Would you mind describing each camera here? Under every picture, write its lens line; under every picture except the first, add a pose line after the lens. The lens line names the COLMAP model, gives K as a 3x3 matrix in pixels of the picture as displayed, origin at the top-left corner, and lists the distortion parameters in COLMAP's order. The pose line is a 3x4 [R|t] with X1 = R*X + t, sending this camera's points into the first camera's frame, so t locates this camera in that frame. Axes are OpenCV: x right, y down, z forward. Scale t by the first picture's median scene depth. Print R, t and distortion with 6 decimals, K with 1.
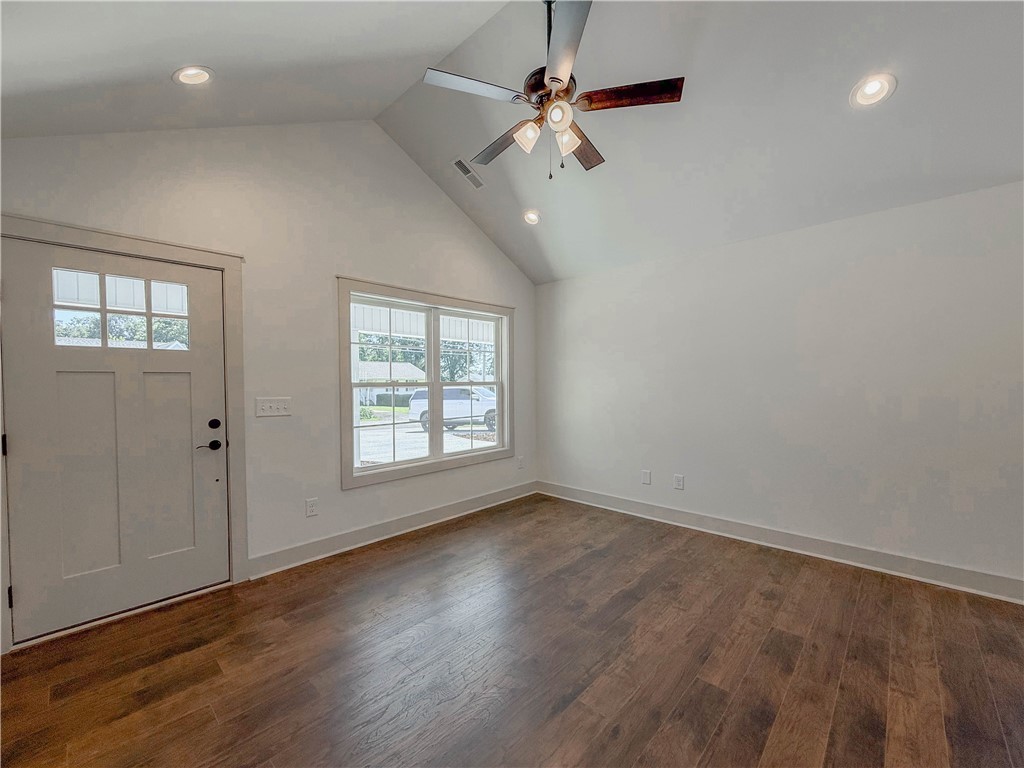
lens RADIAL K [[414.0, 0, 520.1], [0, 414.0, 391.2], [0, 0, 1]] dist [-0.000569, -0.000083]
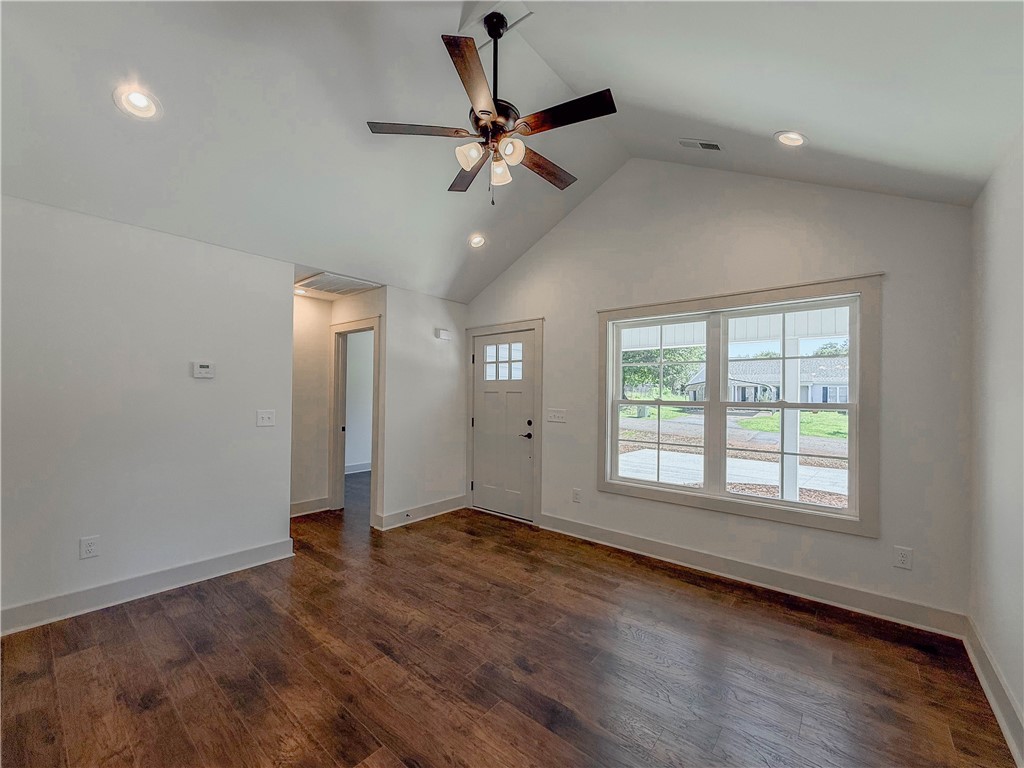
lens RADIAL K [[414.0, 0, 511.1], [0, 414.0, 389.0], [0, 0, 1]] dist [-0.000569, -0.000083]
pose [[0.050841, -0.006714, -0.998684, 0.882516], [-0.032271, 0.999444, -0.008362, -0.038941], [0.998185, 0.032654, 0.050596, 0.806755]]
